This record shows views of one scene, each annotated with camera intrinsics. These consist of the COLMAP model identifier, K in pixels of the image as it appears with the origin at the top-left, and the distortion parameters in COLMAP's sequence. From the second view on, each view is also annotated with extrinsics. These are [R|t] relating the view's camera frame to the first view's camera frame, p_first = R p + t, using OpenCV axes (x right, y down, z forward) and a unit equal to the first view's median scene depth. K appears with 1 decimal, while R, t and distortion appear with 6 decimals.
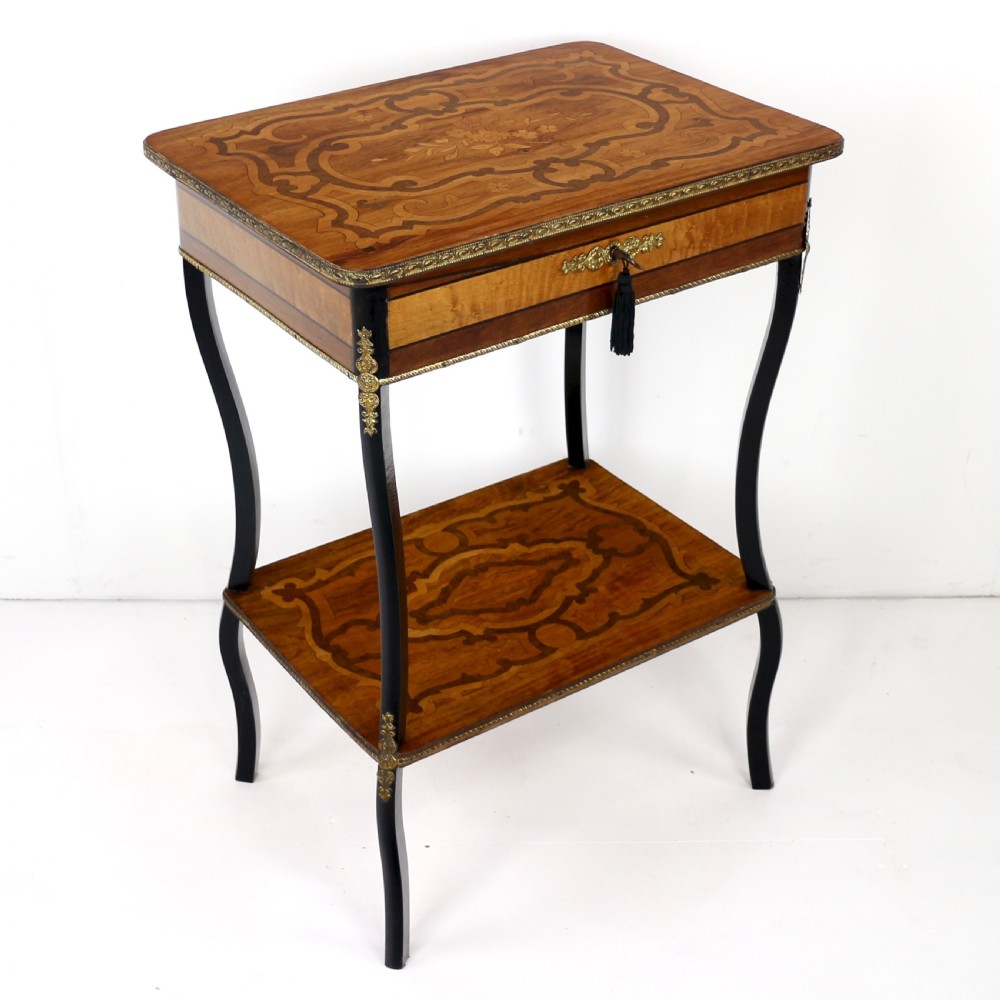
lens RADIAL K [[1686.6, 0, 379.5], [0, 1686.6, 442.6], [0, 0, 1]] dist [-0.168138, 0.000000]
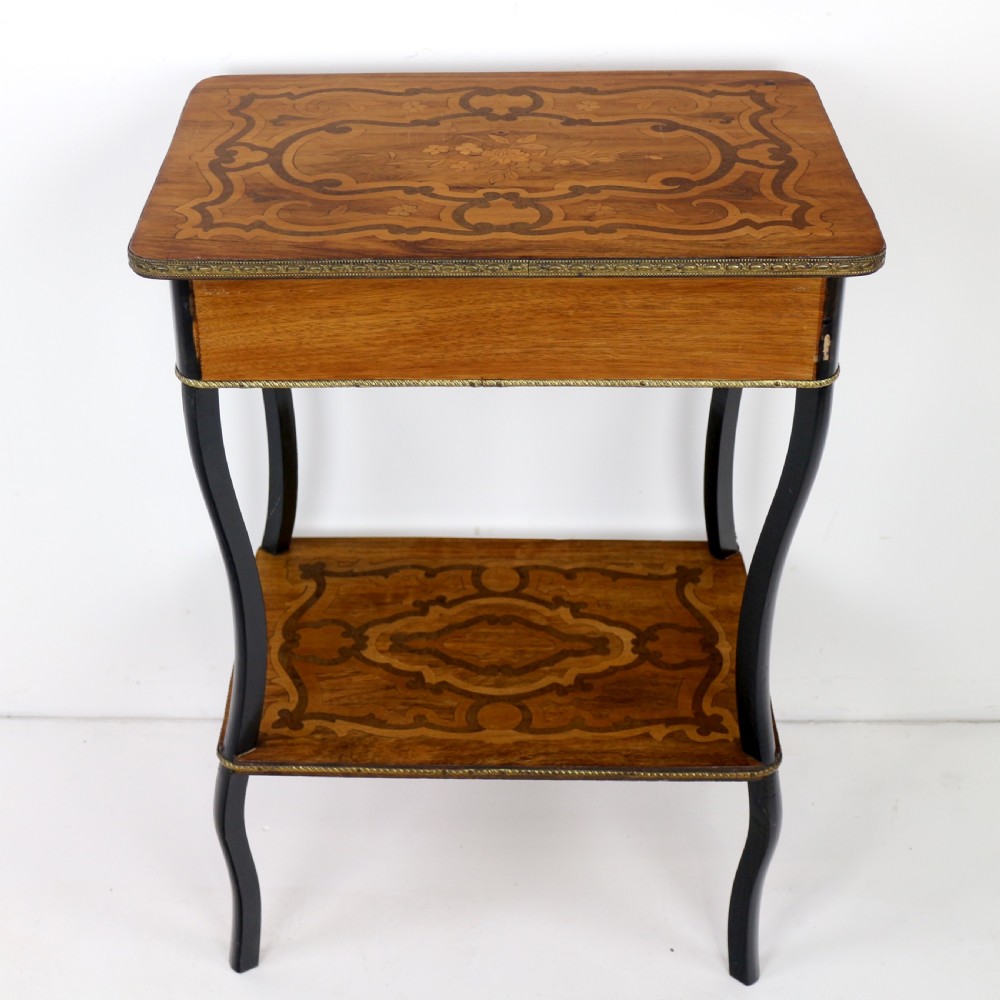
lens RADIAL K [[1789.3, 0, 420.8], [0, 1789.3, 449.5], [0, 0, 1]] dist [-0.105218, 0.000000]
pose [[-0.827829, -0.254049, 0.500157, -0.363368], [0.313557, 0.529754, 0.788063, -0.770870], [-0.465167, 0.809209, -0.358887, 1.349548]]
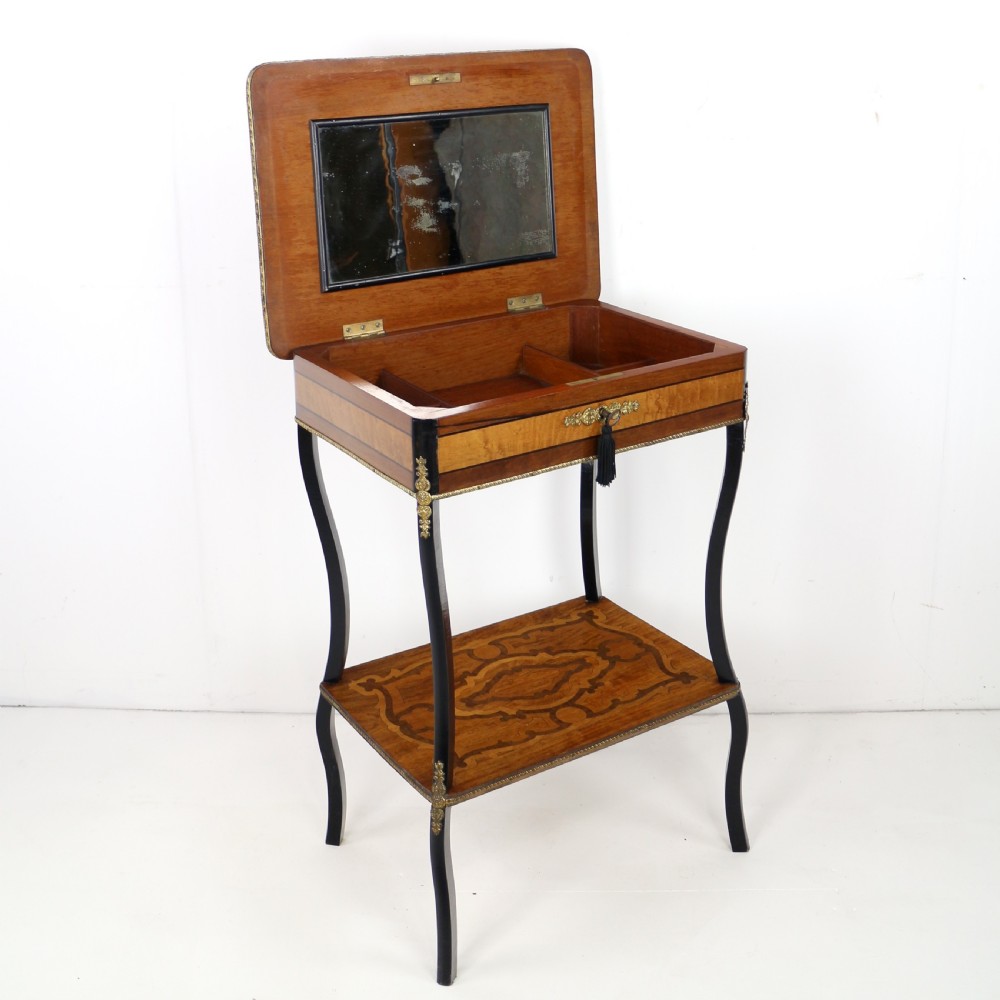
lens RADIAL K [[1359.2, 0, 481.5], [0, 1359.2, 257.5], [0, 0, 1]] dist [-0.149439, 0.000000]
pose [[0.999955, 0.008859, 0.003508, 0.028563], [-0.007380, 0.953015, -0.302834, 0.091527], [-0.006026, 0.302794, 0.953037, -0.103333]]
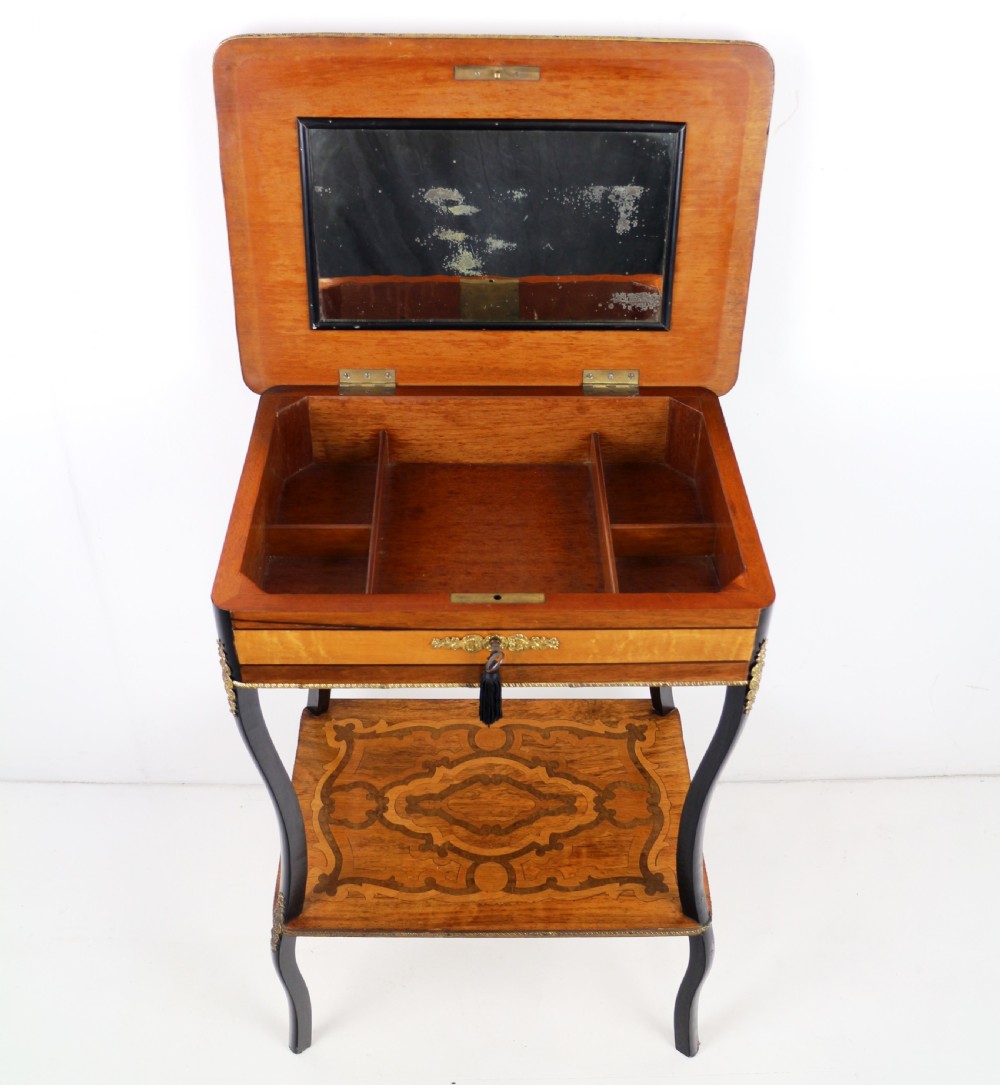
lens RADIAL K [[1233.9, 0, 499.3], [0, 1233.9, 463.6], [0, 0, 1]] dist [-0.144602, 0.000000]
pose [[0.854698, 0.336594, -0.395217, 0.343327], [-0.286193, 0.940684, 0.182228, -0.302101], [0.433111, -0.042642, 0.900331, 0.279765]]
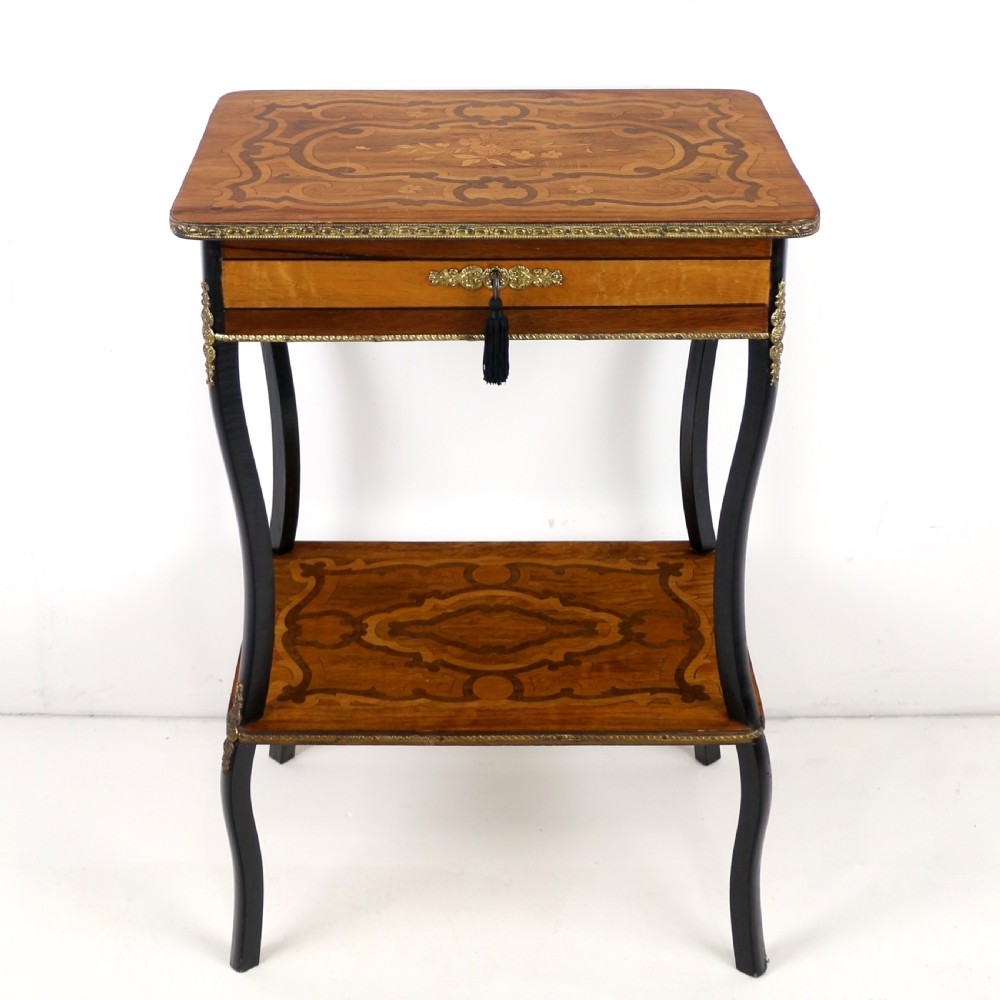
lens RADIAL K [[1927.7, 0, 449.9], [0, 1927.7, 96.6], [0, 0, 1]] dist [-0.124713, 0.000000]
pose [[0.843832, 0.171949, -0.508312, 0.570901], [-0.281173, 0.948500, -0.145912, -0.035653], [0.457044, 0.266048, 0.848722, 0.006774]]
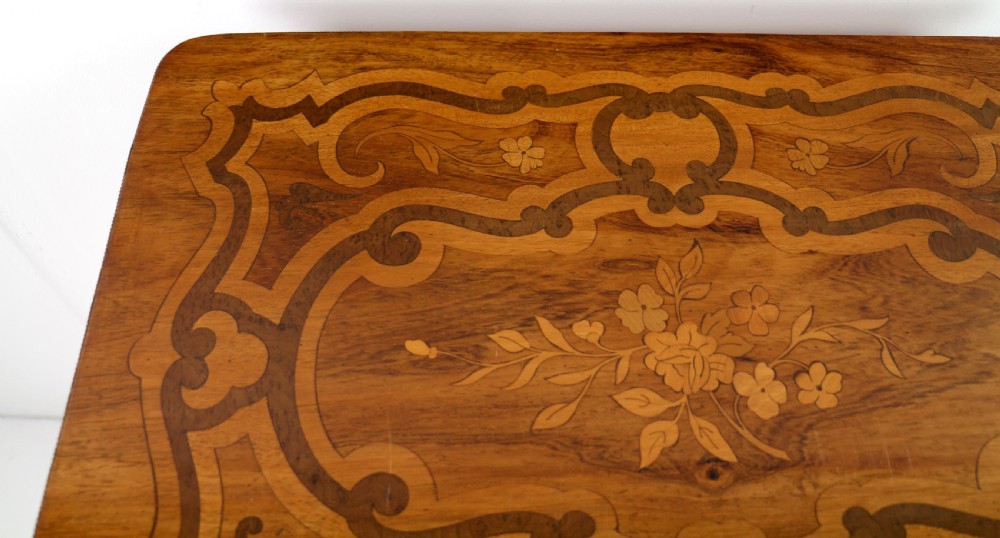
lens RADIAL K [[869.9, 0, 472.3], [0, 869.9, 167.5], [0, 0, 1]] dist [-0.175895, 0.111707]
pose [[0.846398, 0.448431, -0.287264, 0.053938], [-0.280651, 0.834019, 0.475024, -0.297958], [0.452599, -0.321438, 0.831764, 0.722870]]
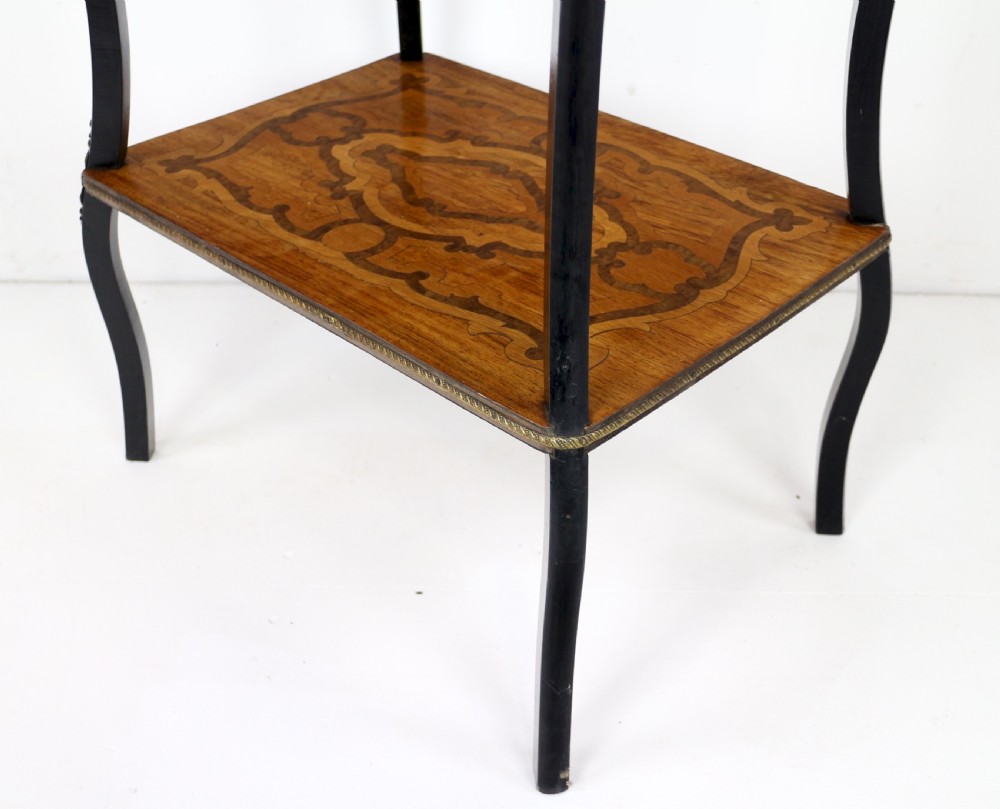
lens RADIAL K [[1229.7, 0, 499.6], [0, 1229.7, 427.2], [0, 0, 1]] dist [-0.140182, 0.000000]
pose [[0.243813, 0.595712, -0.765299, 0.527176], [-0.485214, 0.758177, 0.435586, -0.062340], [0.839716, 0.265133, 0.473901, 0.853032]]
